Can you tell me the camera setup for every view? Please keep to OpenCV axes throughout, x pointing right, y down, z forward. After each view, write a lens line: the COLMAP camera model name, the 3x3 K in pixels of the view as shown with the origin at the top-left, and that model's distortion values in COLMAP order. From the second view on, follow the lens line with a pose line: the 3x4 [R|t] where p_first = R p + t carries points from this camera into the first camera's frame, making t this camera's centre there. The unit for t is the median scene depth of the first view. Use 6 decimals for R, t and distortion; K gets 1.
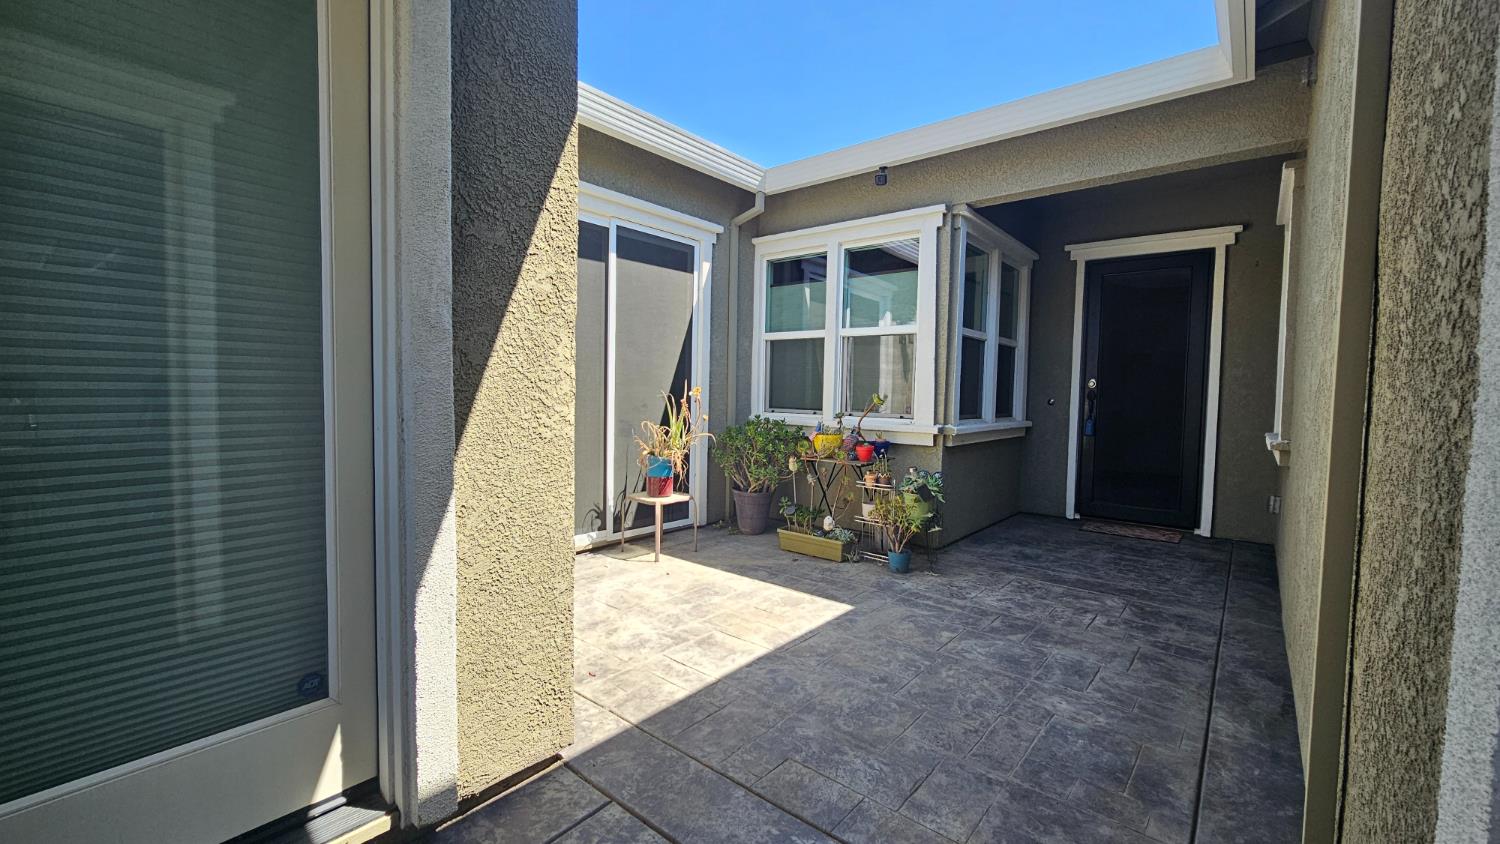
lens RADIAL K [[608.8, 0, 750.0], [0, 608.8, 422.0], [0, 0, 1]] dist [-0.001477, -0.000110]
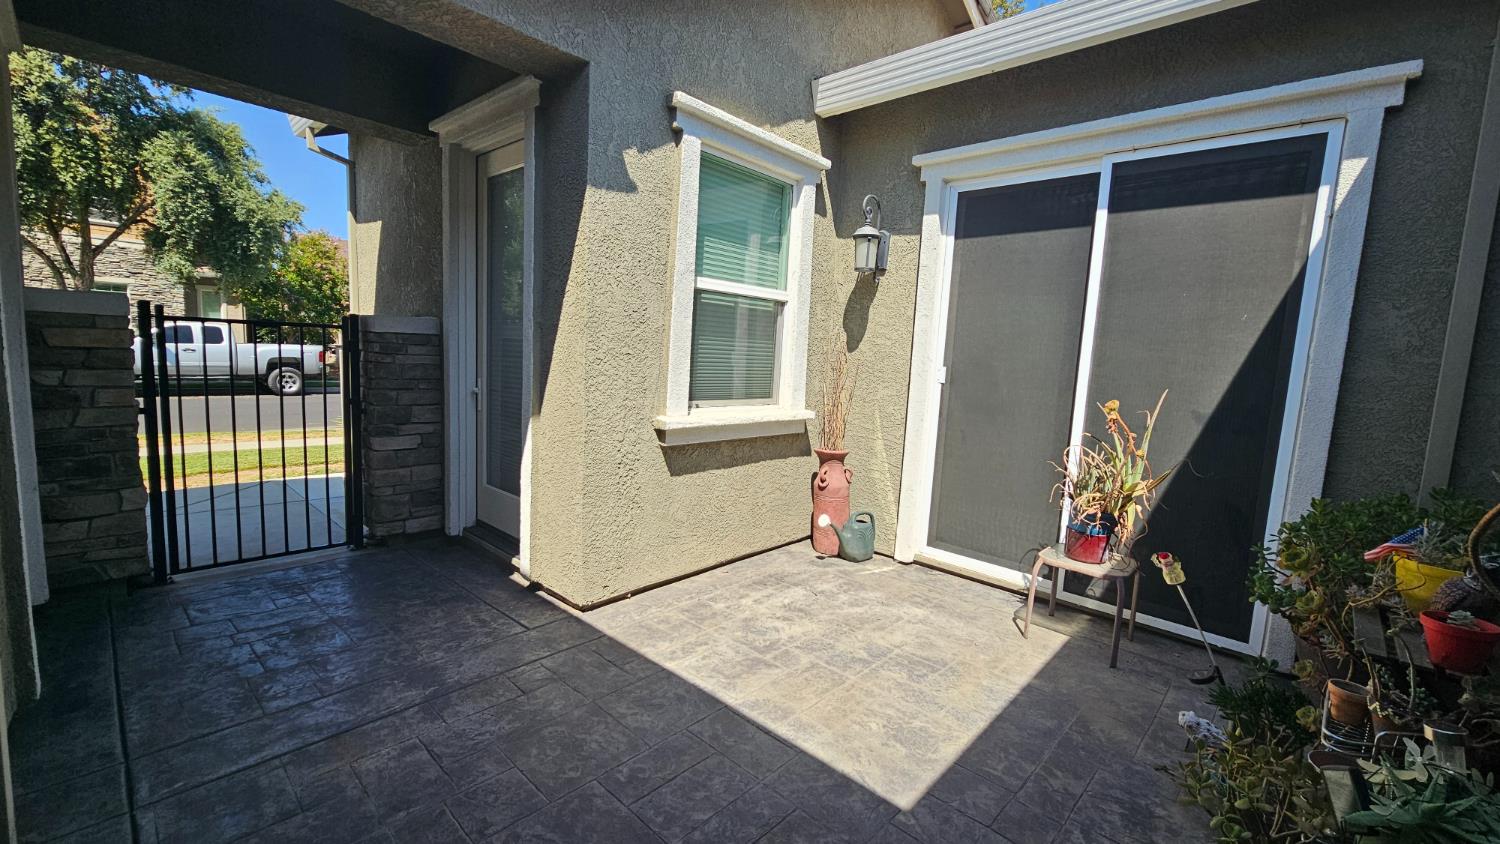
lens RADIAL K [[608.8, 0, 750.0], [0, 608.8, 422.0], [0, 0, 1]] dist [-0.001477, -0.000110]
pose [[-0.049032, 0.100373, -0.993741, 0.593210], [-0.104105, 0.989005, 0.105031, -0.068302], [0.993357, 0.108603, -0.038043, 0.728650]]
